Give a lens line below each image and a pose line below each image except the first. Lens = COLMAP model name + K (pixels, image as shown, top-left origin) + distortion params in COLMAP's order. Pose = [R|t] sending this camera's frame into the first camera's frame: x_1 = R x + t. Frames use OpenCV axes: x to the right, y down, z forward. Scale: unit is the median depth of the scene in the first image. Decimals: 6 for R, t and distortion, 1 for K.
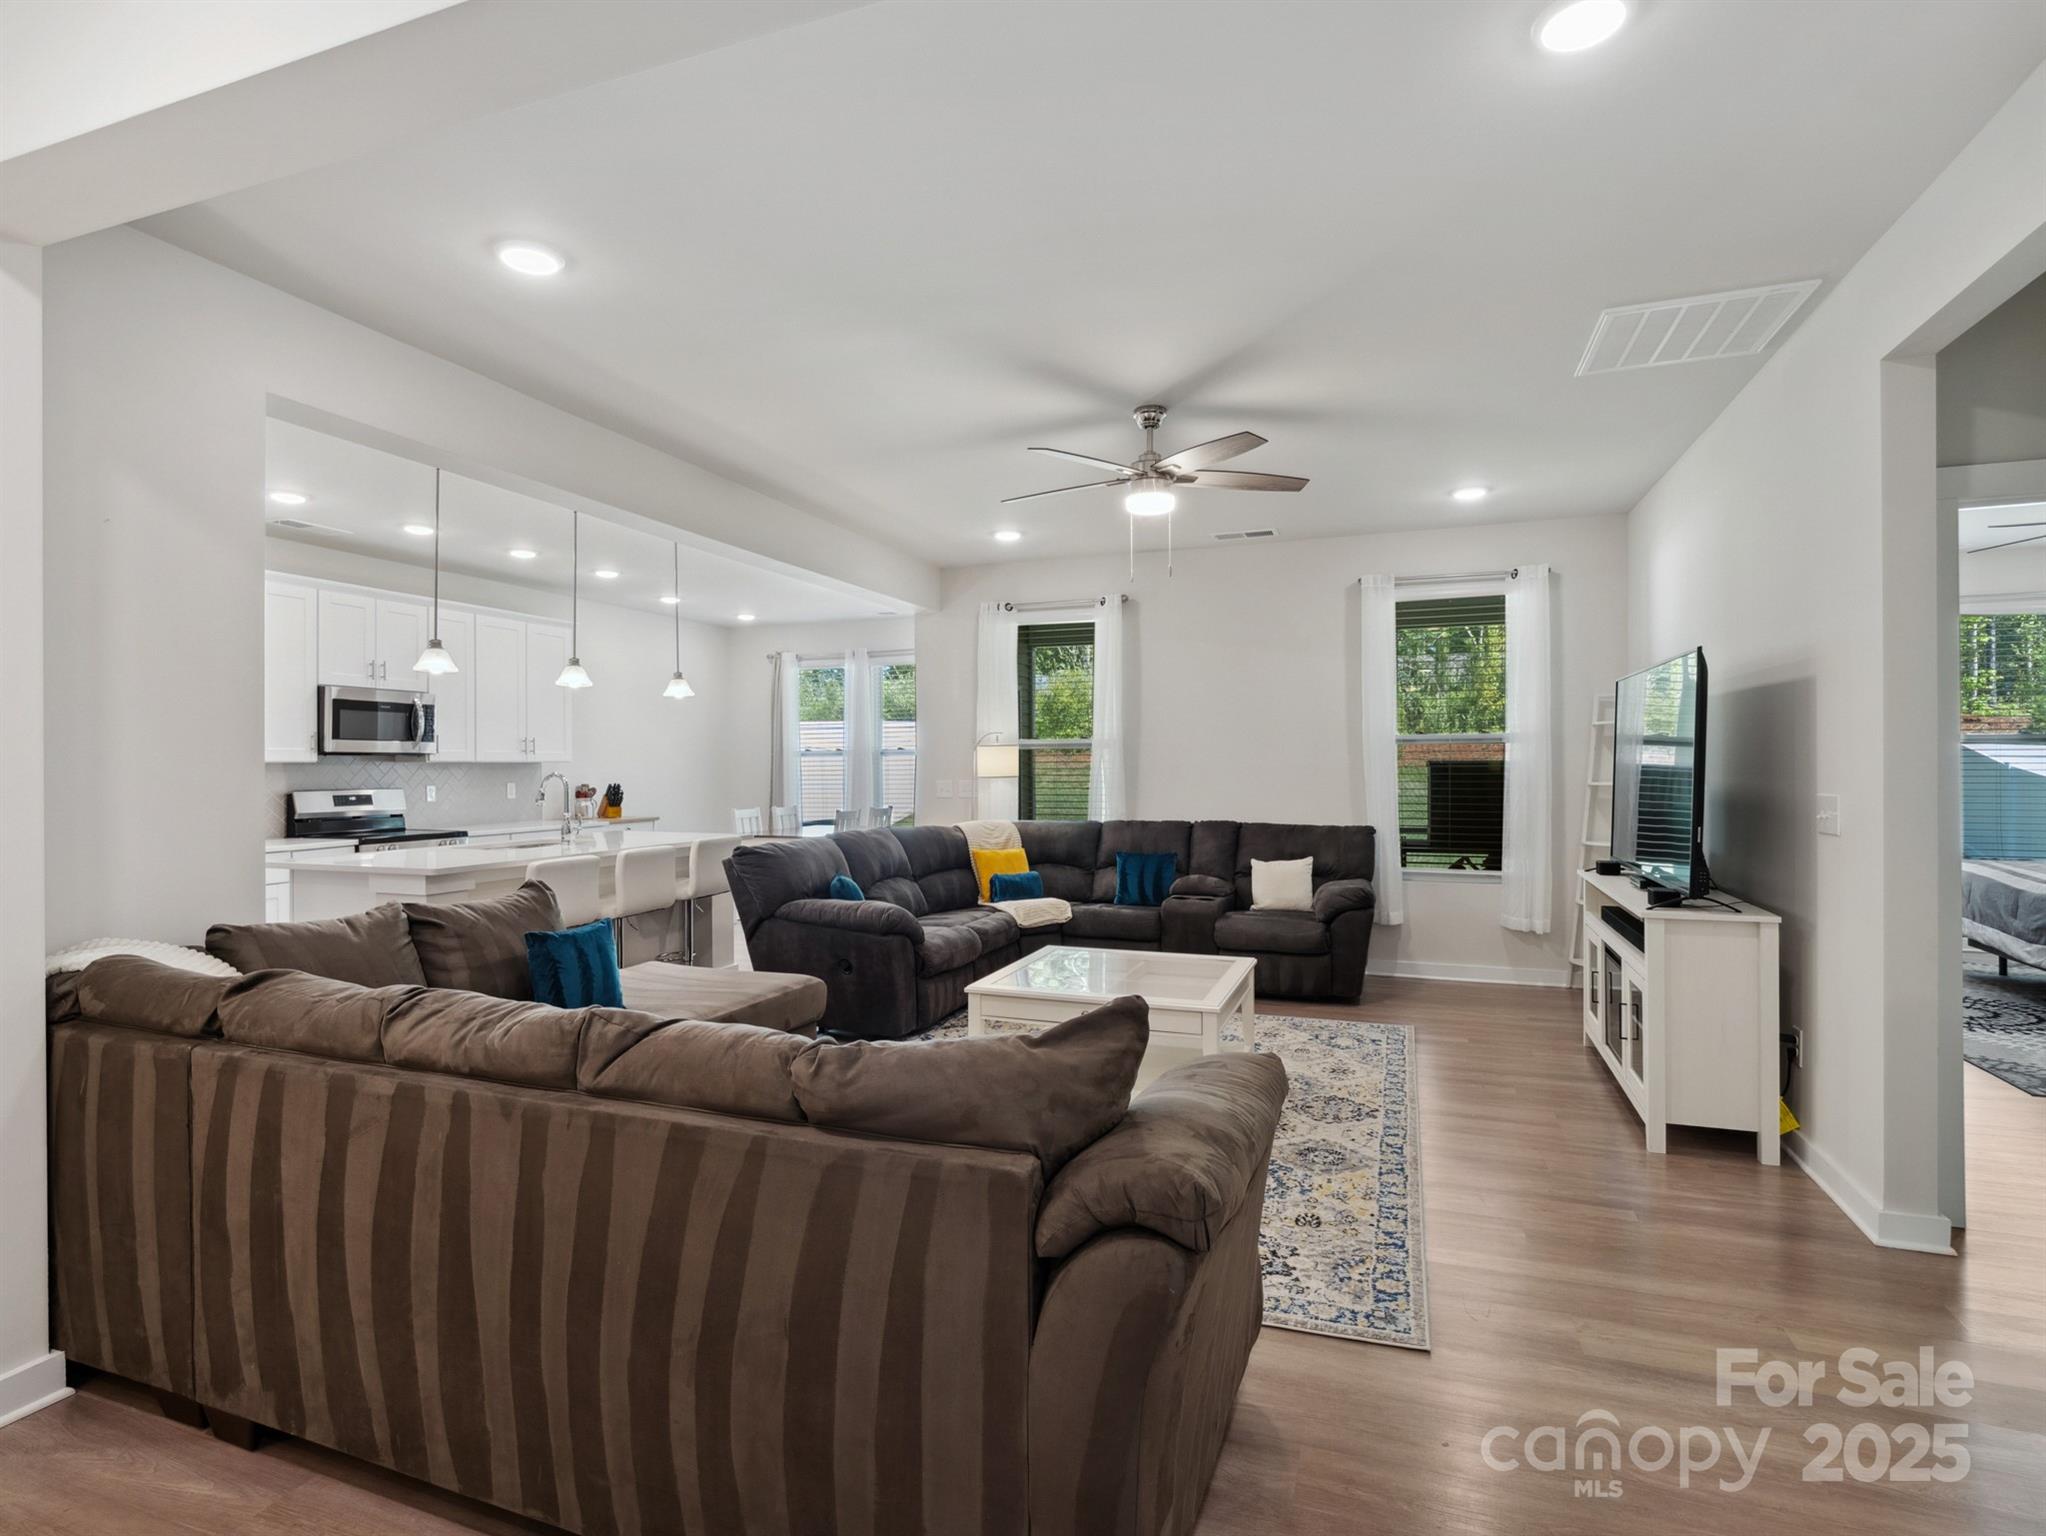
lens RADIAL K [[1033.2, 0, 1023.0], [0, 1033.2, 768.0], [0, 0, 1]] dist [0.003004, 0.000198]
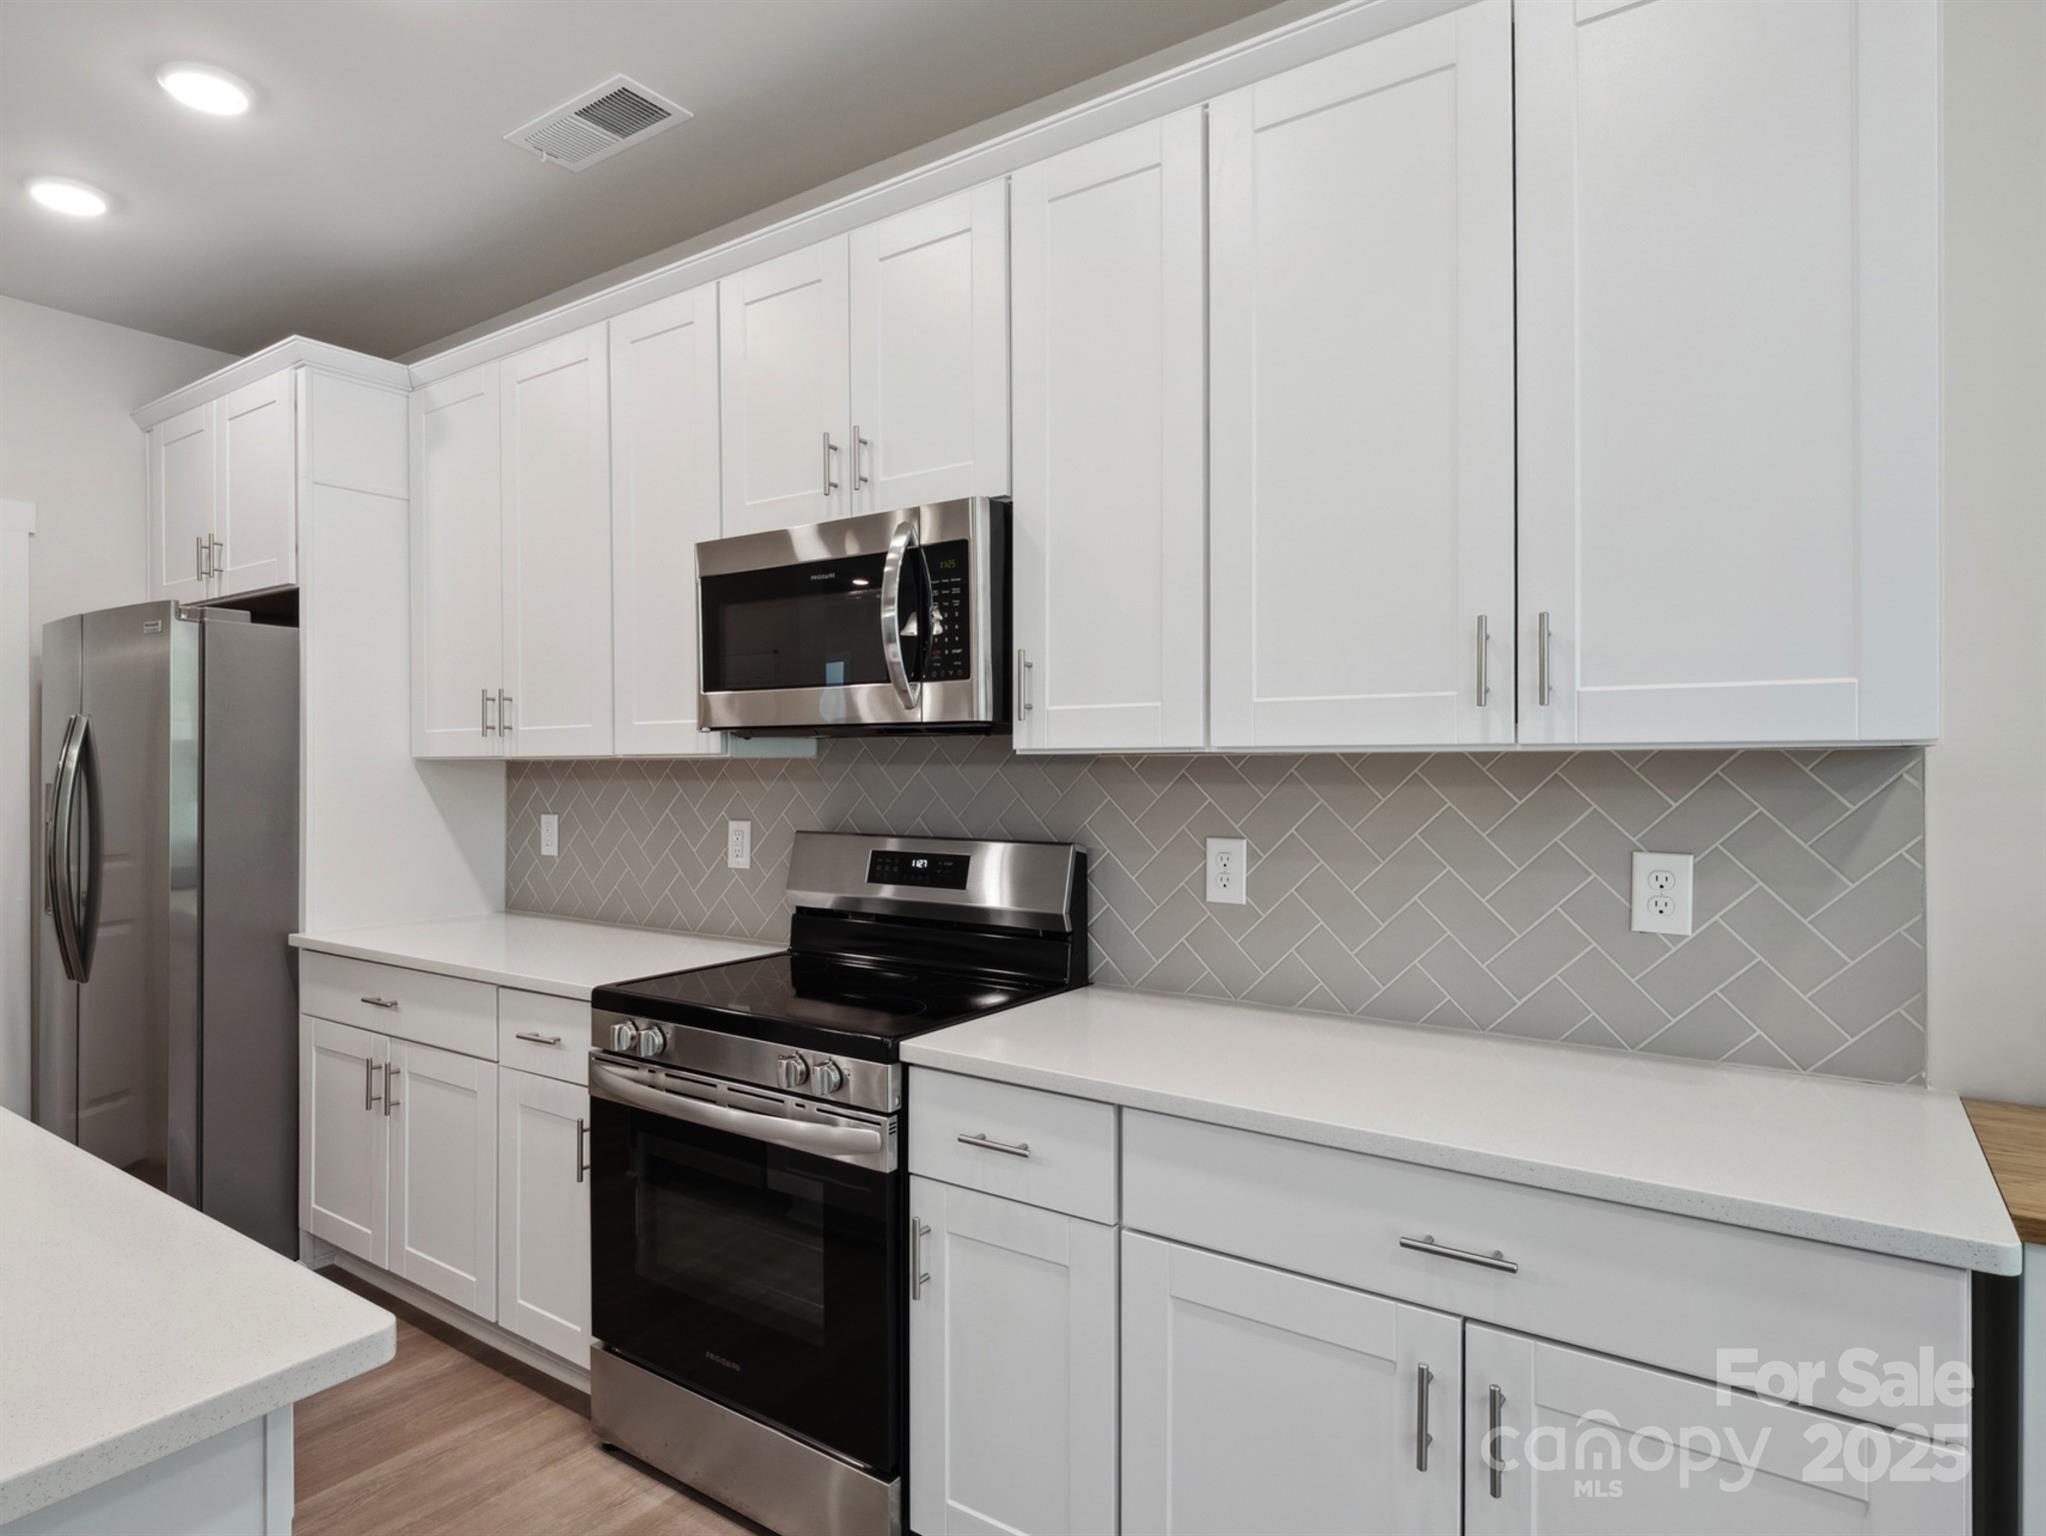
lens RADIAL K [[1197.4, 0, 929.9], [0, 1197.4, 770.7], [0, 0, 1]] dist [0.003546, -0.000633]
pose [[-0.302083, 0.009771, -0.953231, -0.299011], [-0.000952, 0.999944, 0.010552, -0.005088], [0.953281, 0.004095, -0.302057, 1.185586]]
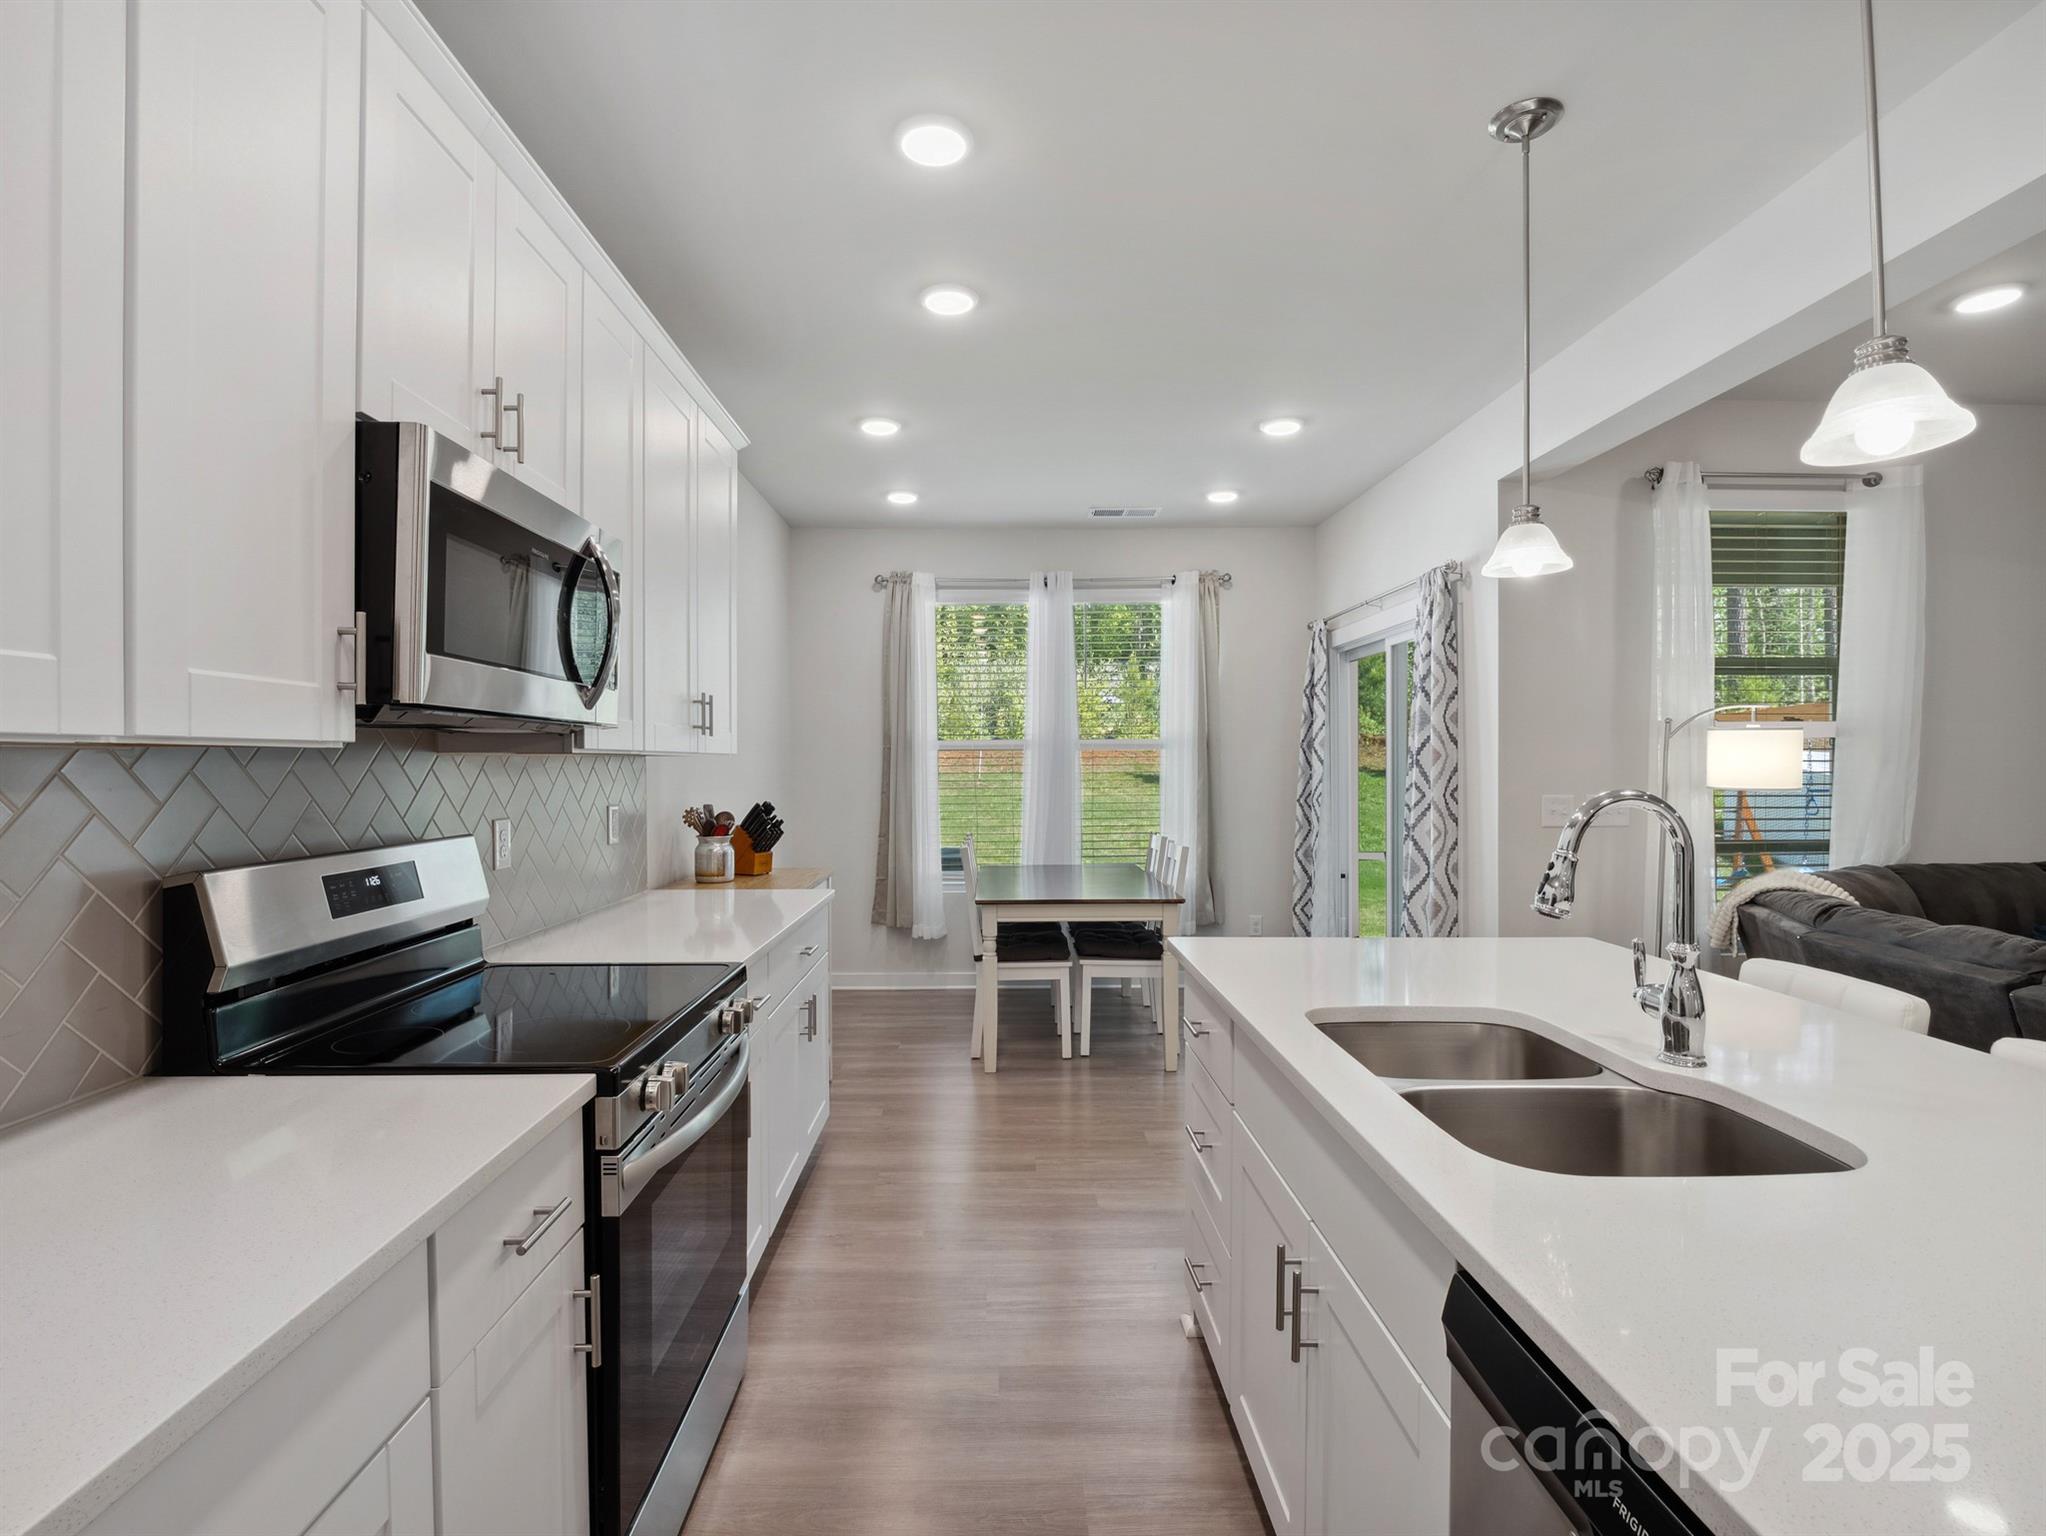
lens RADIAL K [[993.4, 0, 1014.6], [0, 993.4, 771.5], [0, 0, 1]] dist [-0.000359, 0.000937]
pose [[0.932997, -0.000266, 0.359885, -0.618459], [-0.000639, 0.999997, 0.002397, -0.000740], [-0.359884, -0.002467, 0.932994, 0.731665]]
